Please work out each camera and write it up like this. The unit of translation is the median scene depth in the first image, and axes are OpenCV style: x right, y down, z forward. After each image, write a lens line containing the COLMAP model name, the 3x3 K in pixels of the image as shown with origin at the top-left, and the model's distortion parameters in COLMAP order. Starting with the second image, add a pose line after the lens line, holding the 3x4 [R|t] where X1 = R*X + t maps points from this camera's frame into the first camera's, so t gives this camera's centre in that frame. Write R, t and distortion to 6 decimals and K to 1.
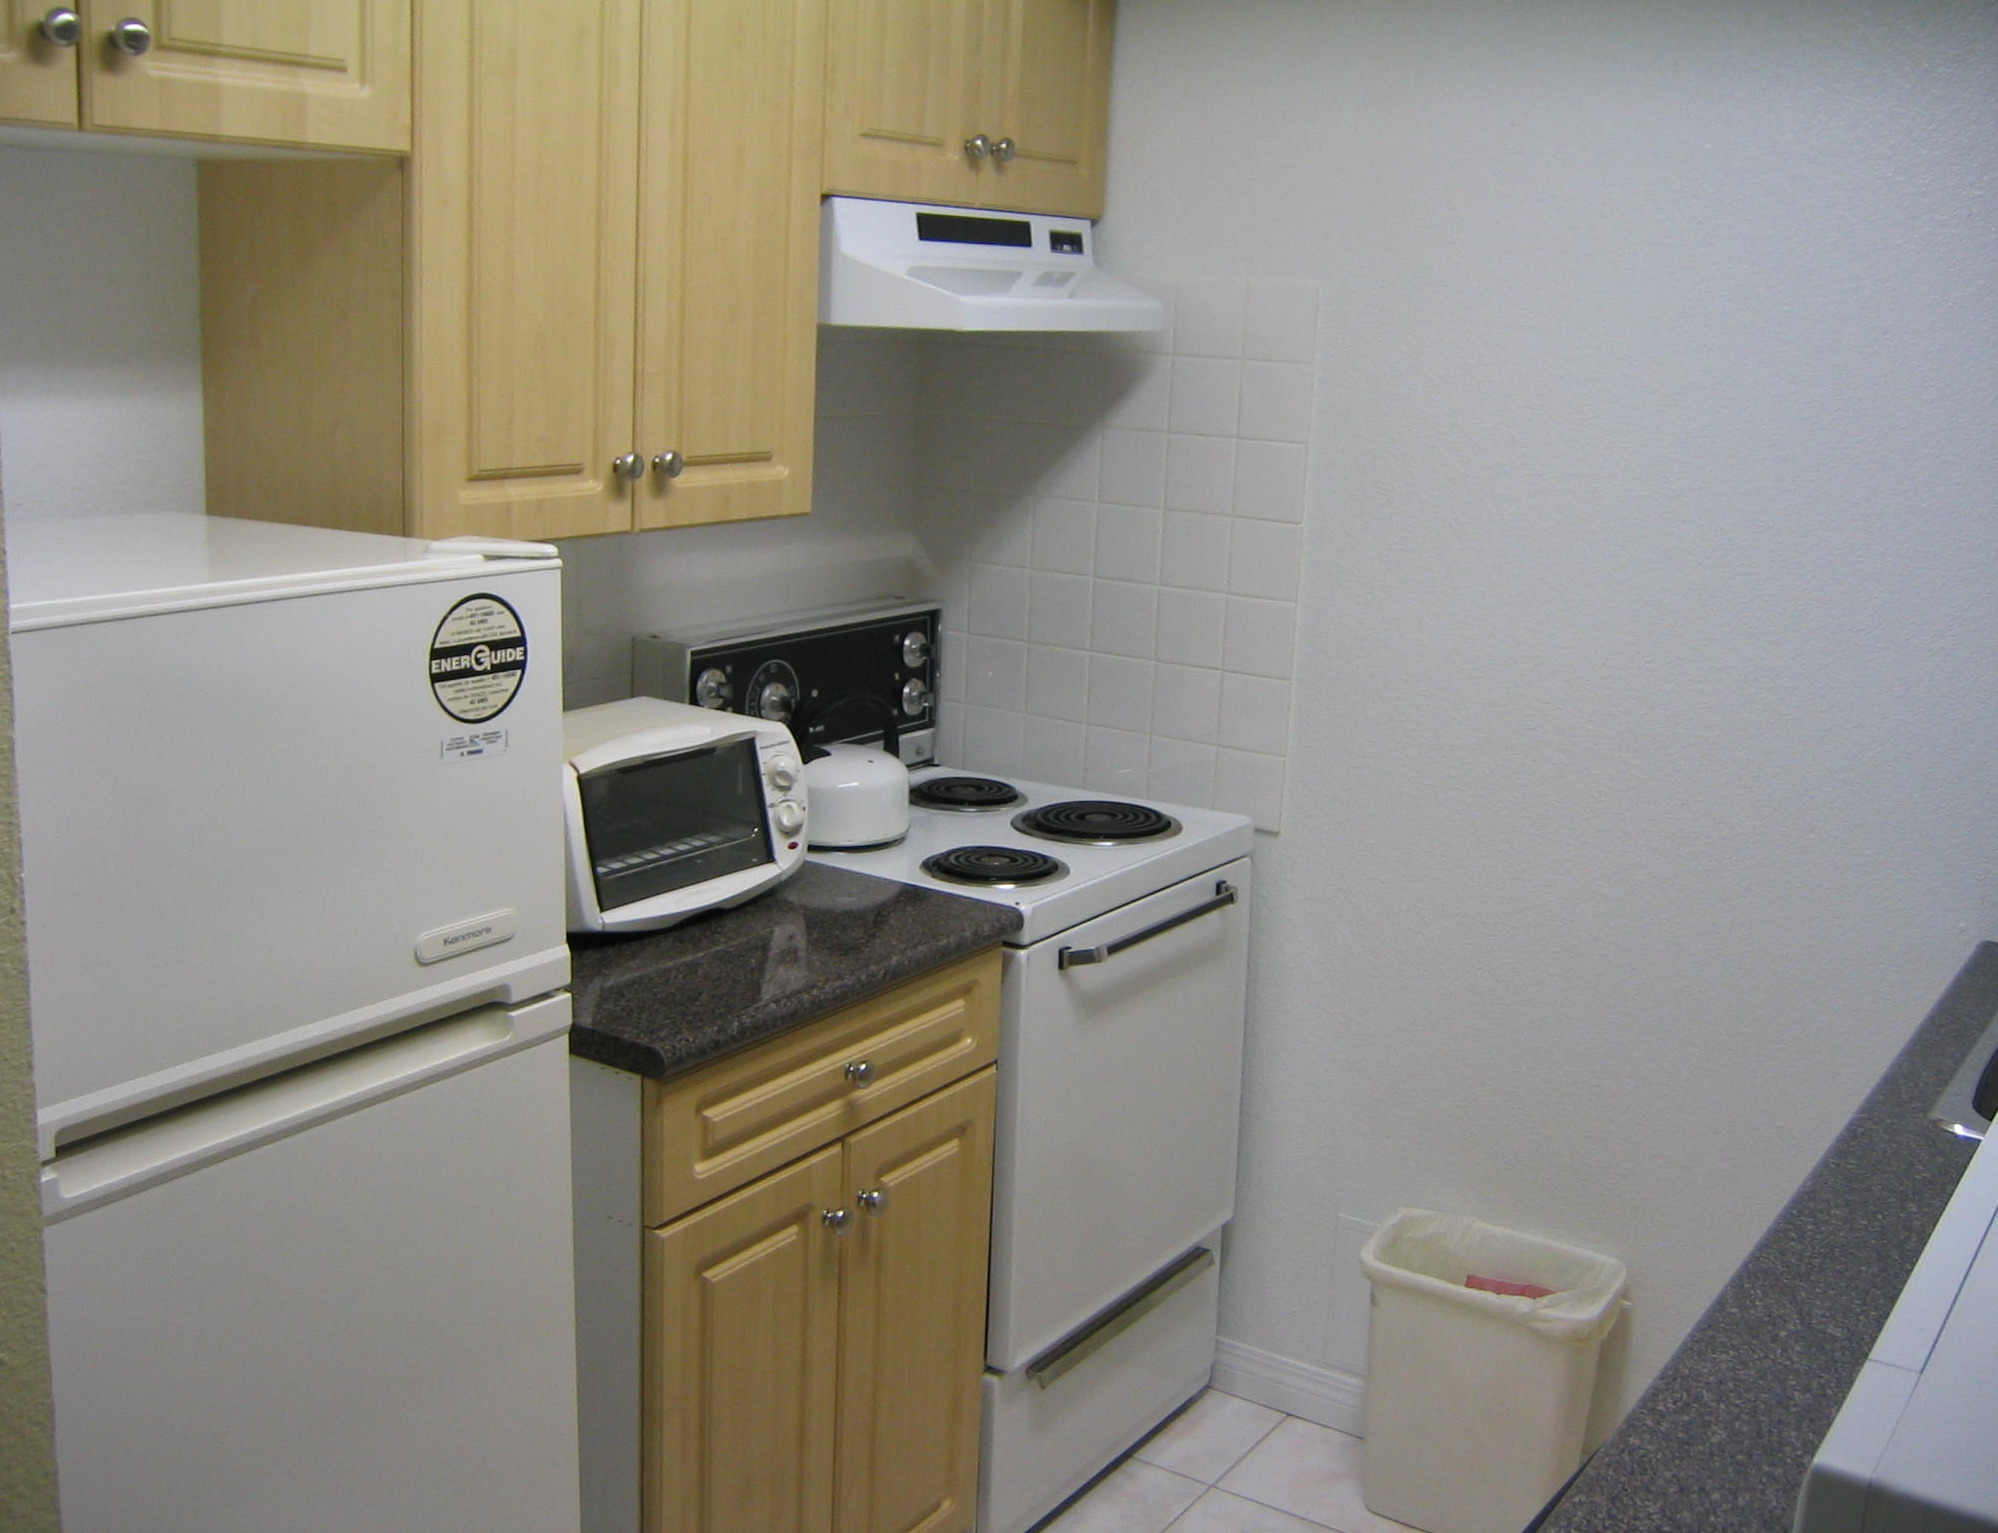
lens RADIAL K [[2143.8, 0, 1000.1], [0, 2143.8, 746.9], [0, 0, 1]] dist [-0.091500, 0.159325]
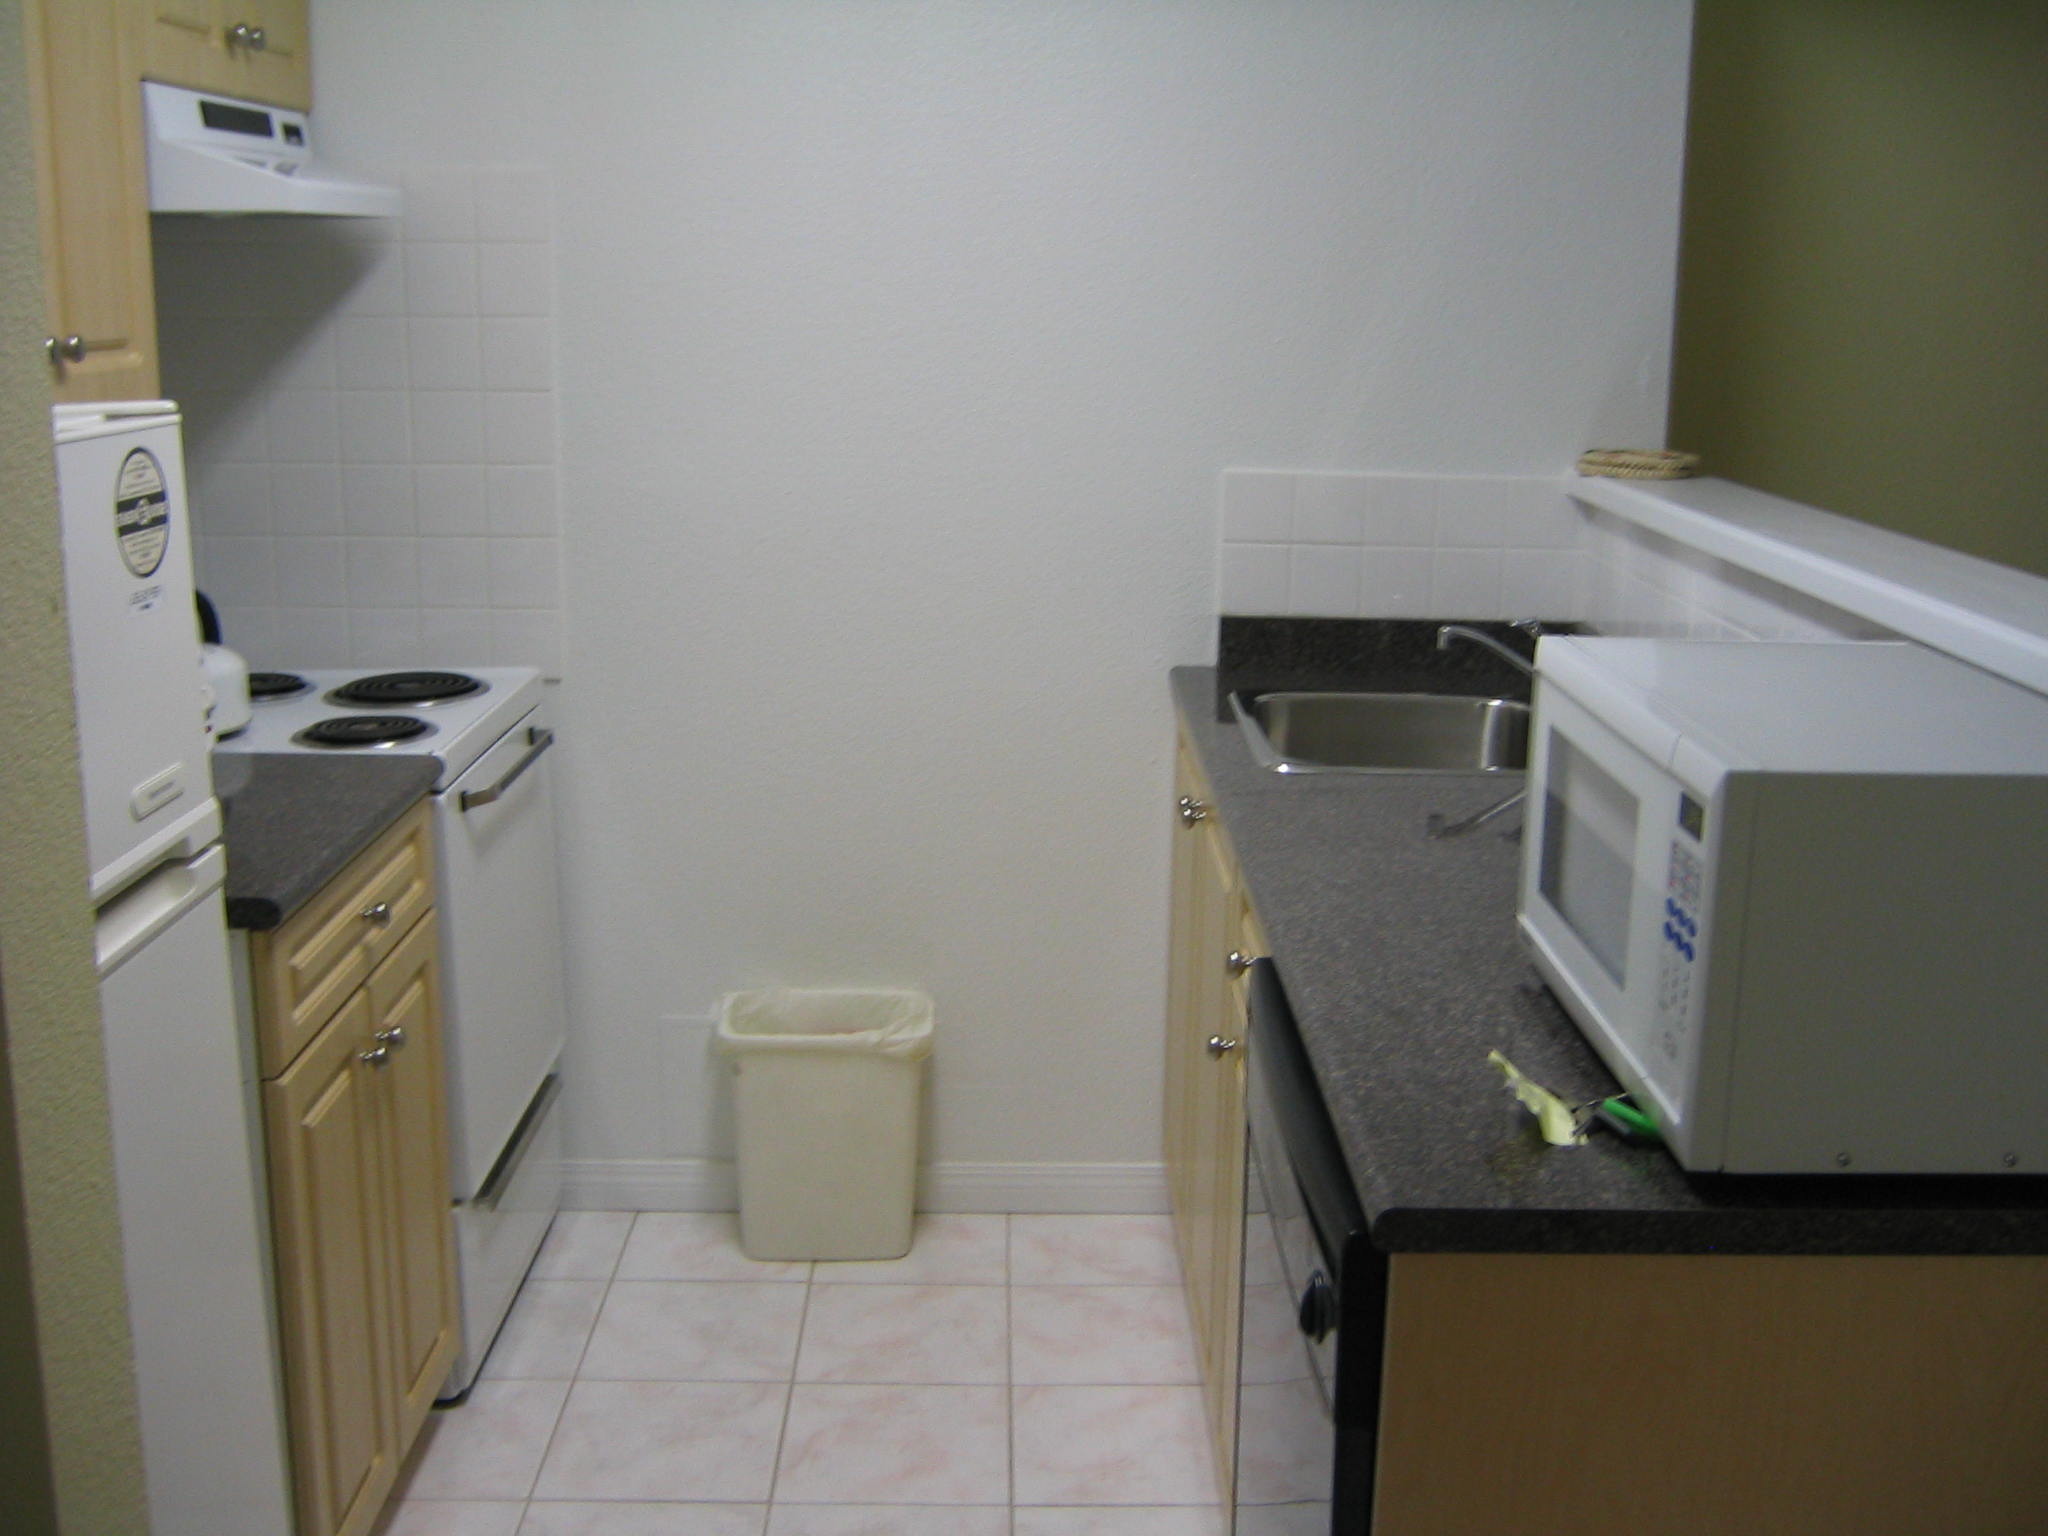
lens RADIAL K [[2154.8, 0, 1029.4], [0, 2154.8, 768.8], [0, 0, 1]] dist [-0.074407, 0.010263]
pose [[0.830515, -0.157506, 0.534263, -0.318853], [0.138377, 0.987459, 0.076006, 0.042247], [-0.539534, 0.010806, 0.841894, -0.050333]]
